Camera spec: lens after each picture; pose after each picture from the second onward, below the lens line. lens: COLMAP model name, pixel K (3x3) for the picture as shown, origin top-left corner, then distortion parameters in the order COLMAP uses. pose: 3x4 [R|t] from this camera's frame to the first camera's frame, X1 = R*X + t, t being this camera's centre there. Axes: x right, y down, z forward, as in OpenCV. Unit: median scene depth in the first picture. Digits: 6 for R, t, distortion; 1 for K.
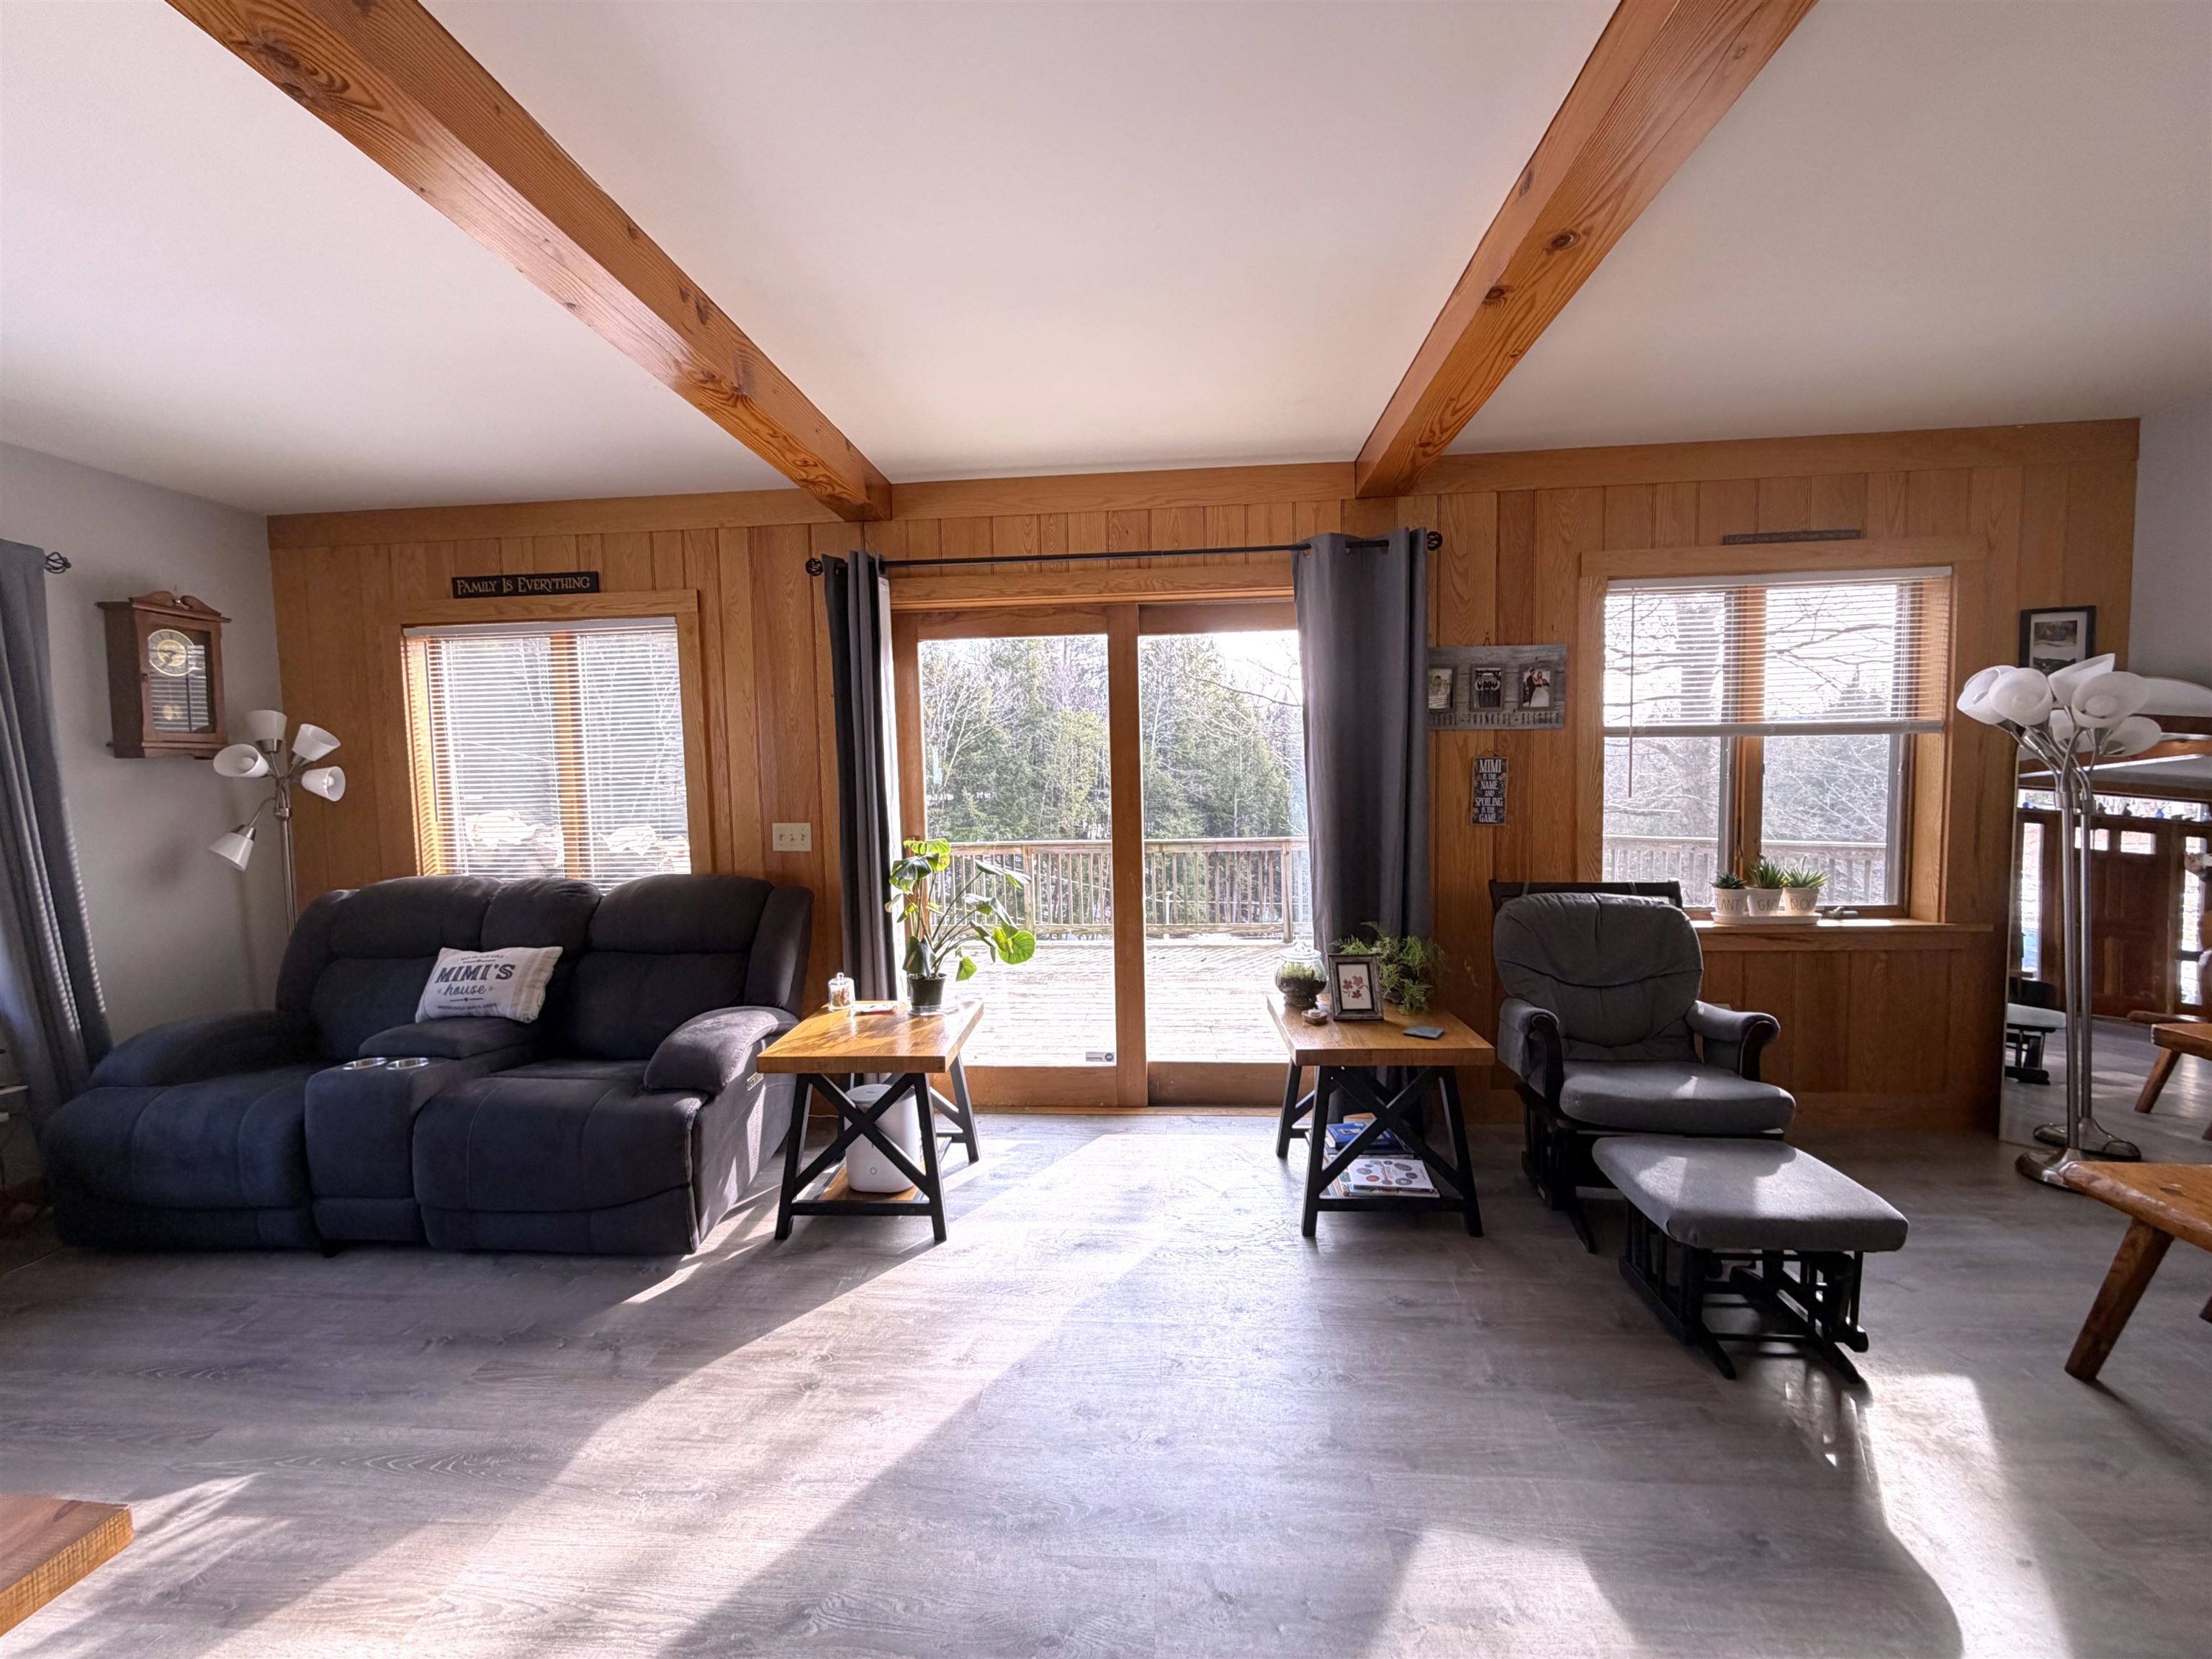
lens RADIAL K [[882.0, 0, 1100.7], [0, 882.0, 829.4], [0, 0, 1]] dist [0.000587, -0.000044]
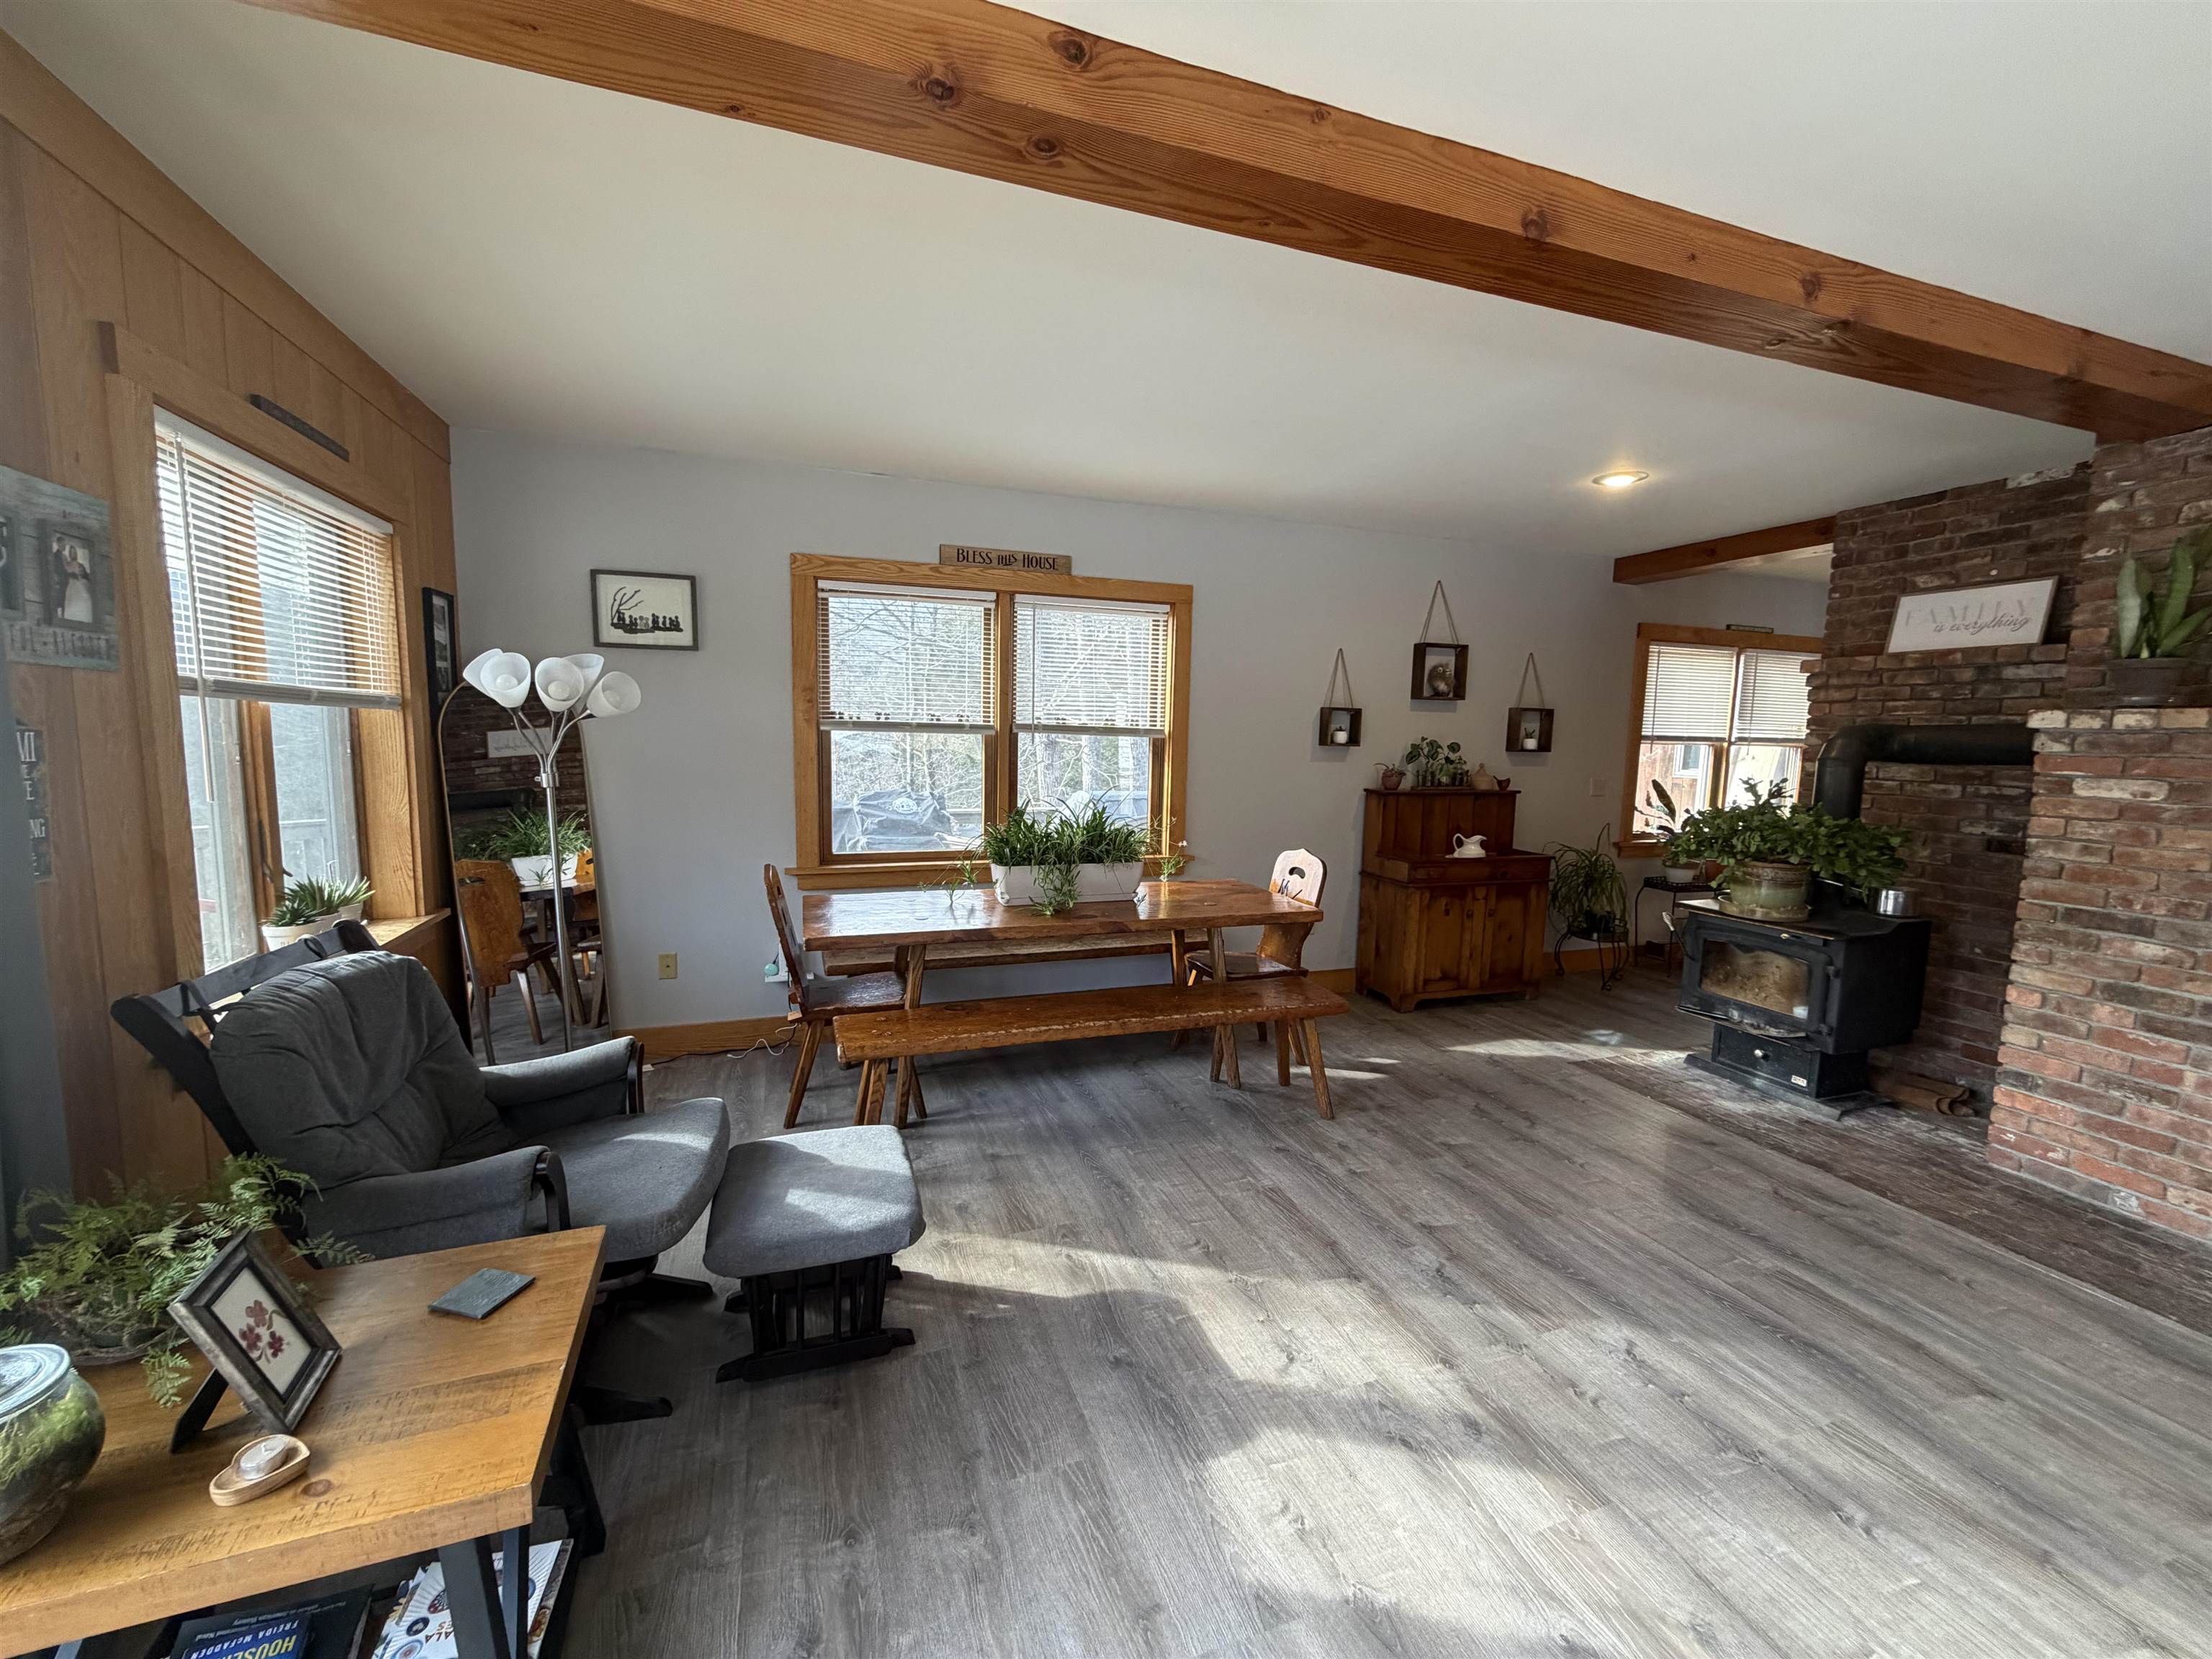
lens RADIAL K [[882.0, 0, 1104.8], [0, 882.0, 831.1], [0, 0, 1]] dist [0.000587, -0.000044]
pose [[-0.415659, -0.088929, 0.905163, -0.171584], [0.044761, 0.992002, 0.118015, -0.058958], [-0.908419, 0.089570, -0.408354, 0.706670]]
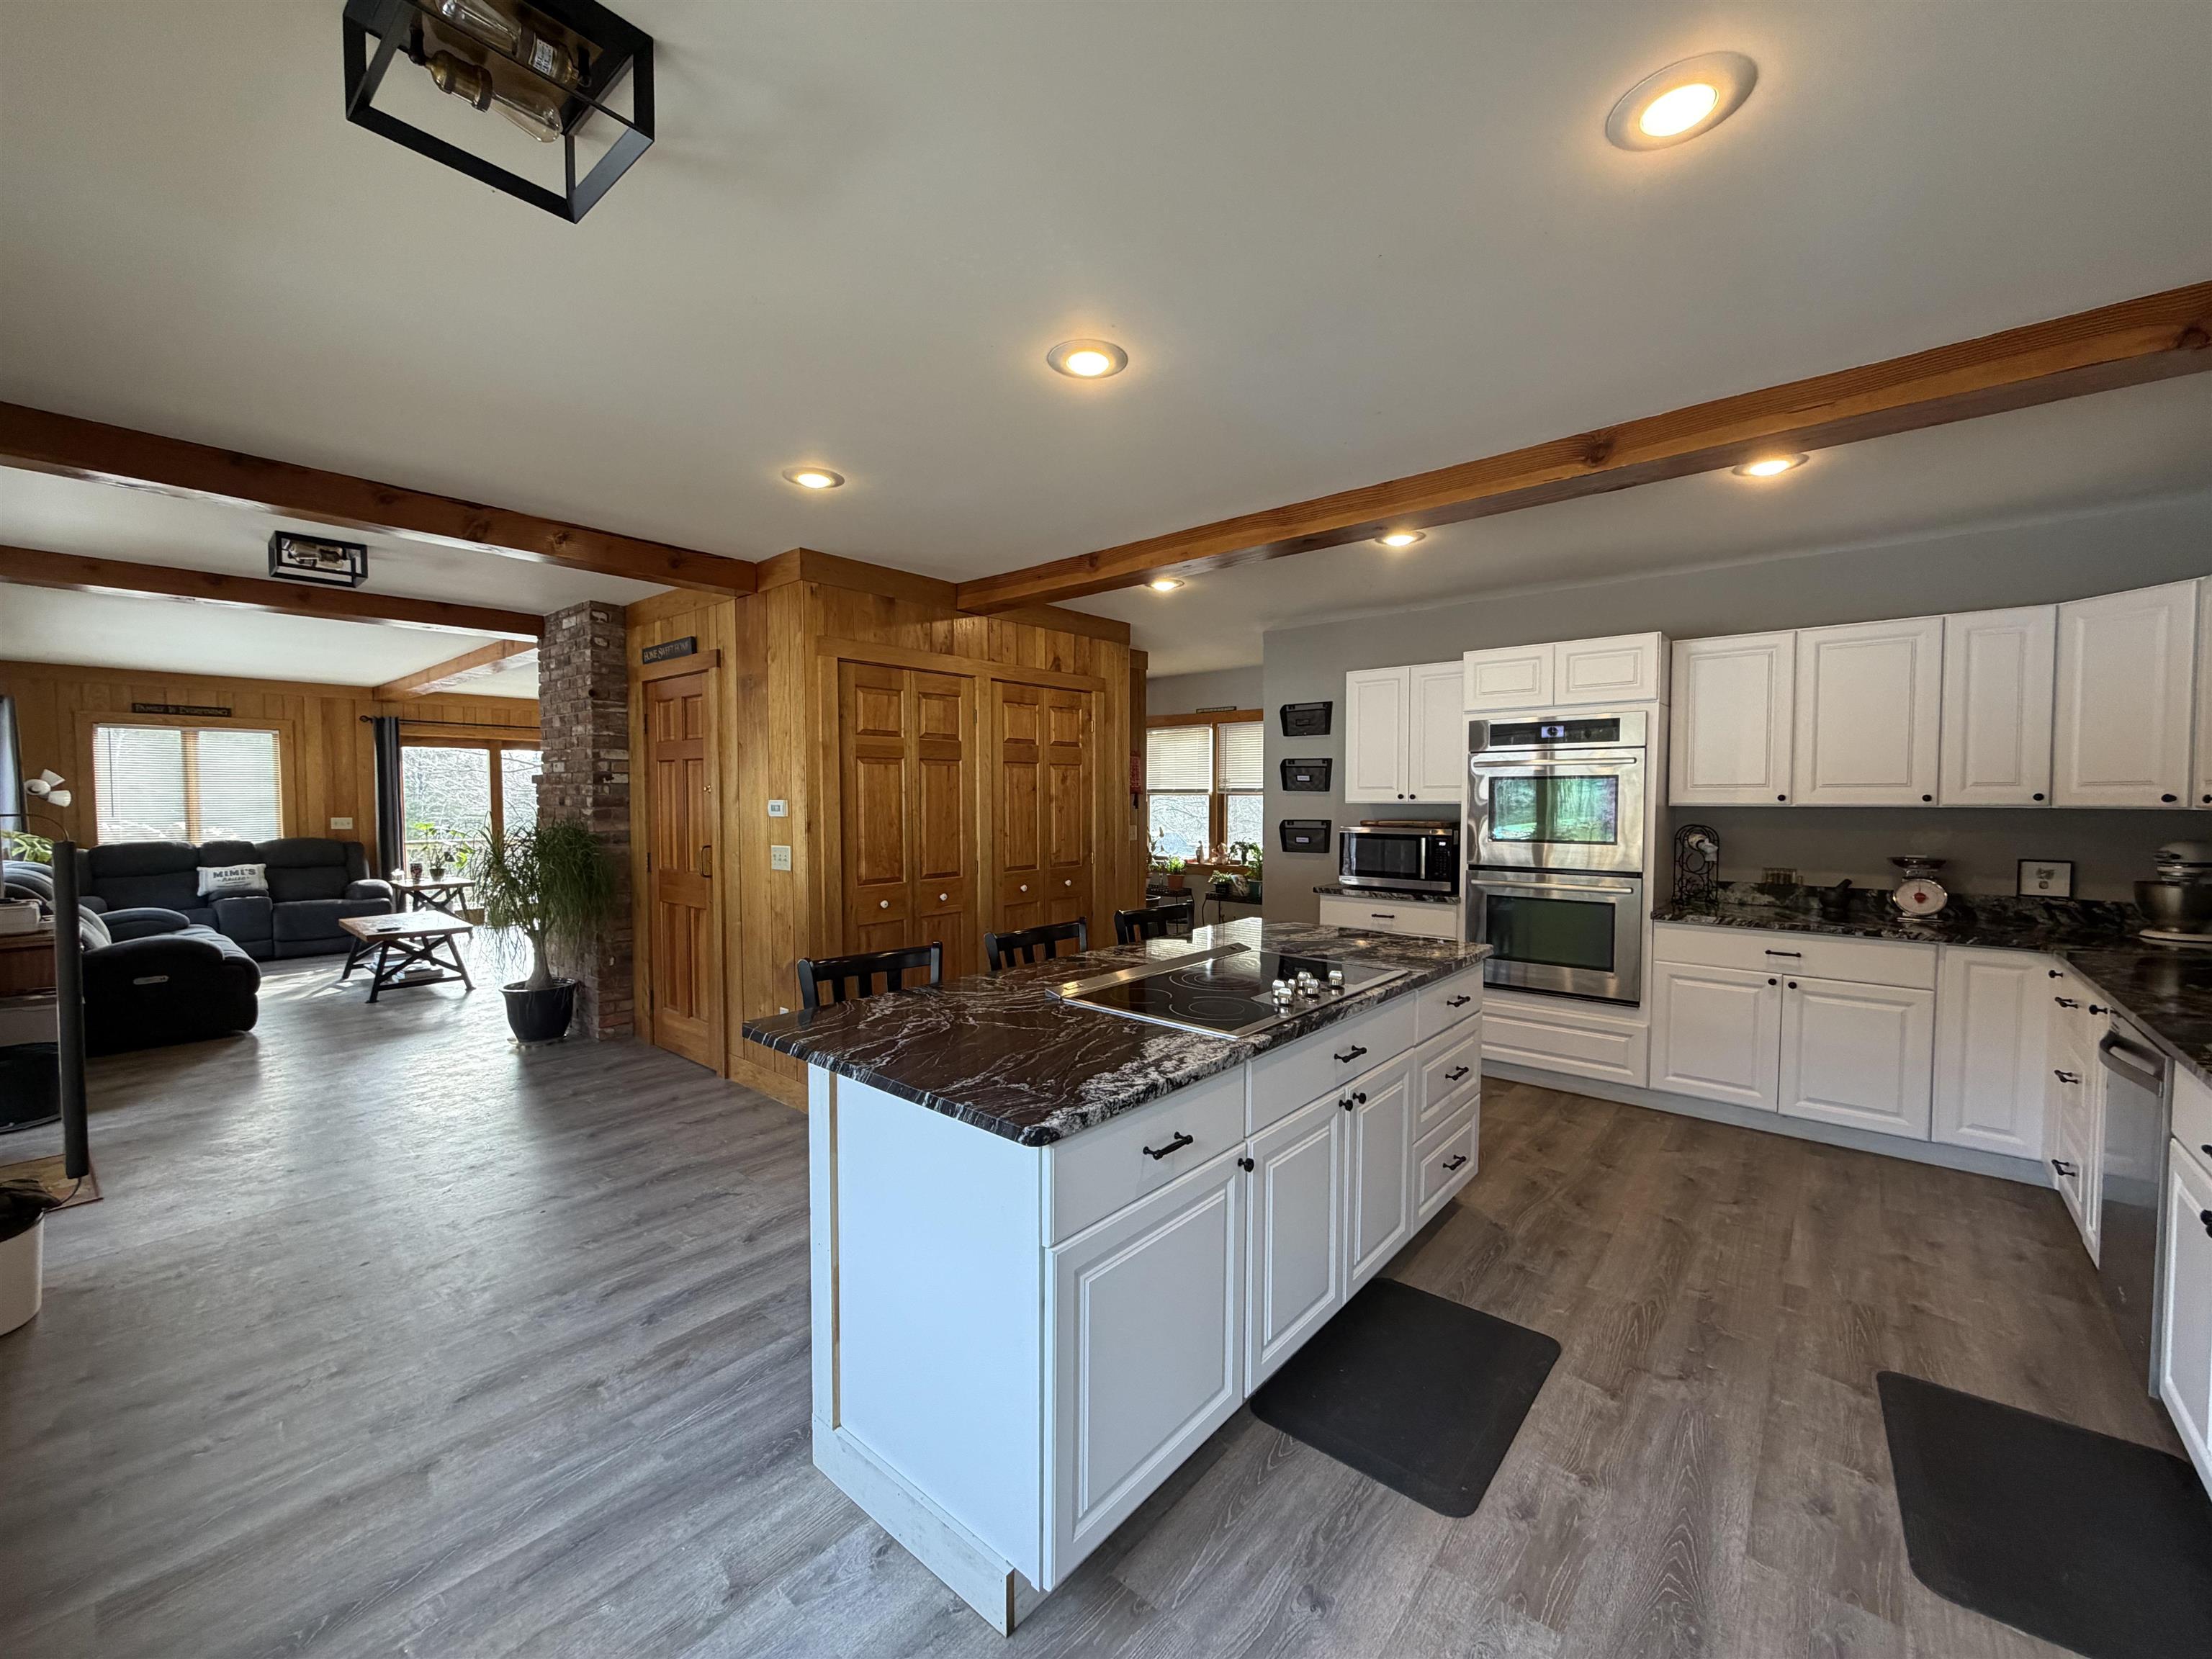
lens RADIAL K [[882.0, 0, 1099.6], [0, 882.0, 830.3], [0, 0, 1]] dist [0.000587, -0.000044]
pose [[0.587579, -0.012992, 0.809063, -1.203319], [0.038124, 0.999205, -0.011643, 0.150662], [-0.808268, 0.037686, 0.587607, -2.357345]]
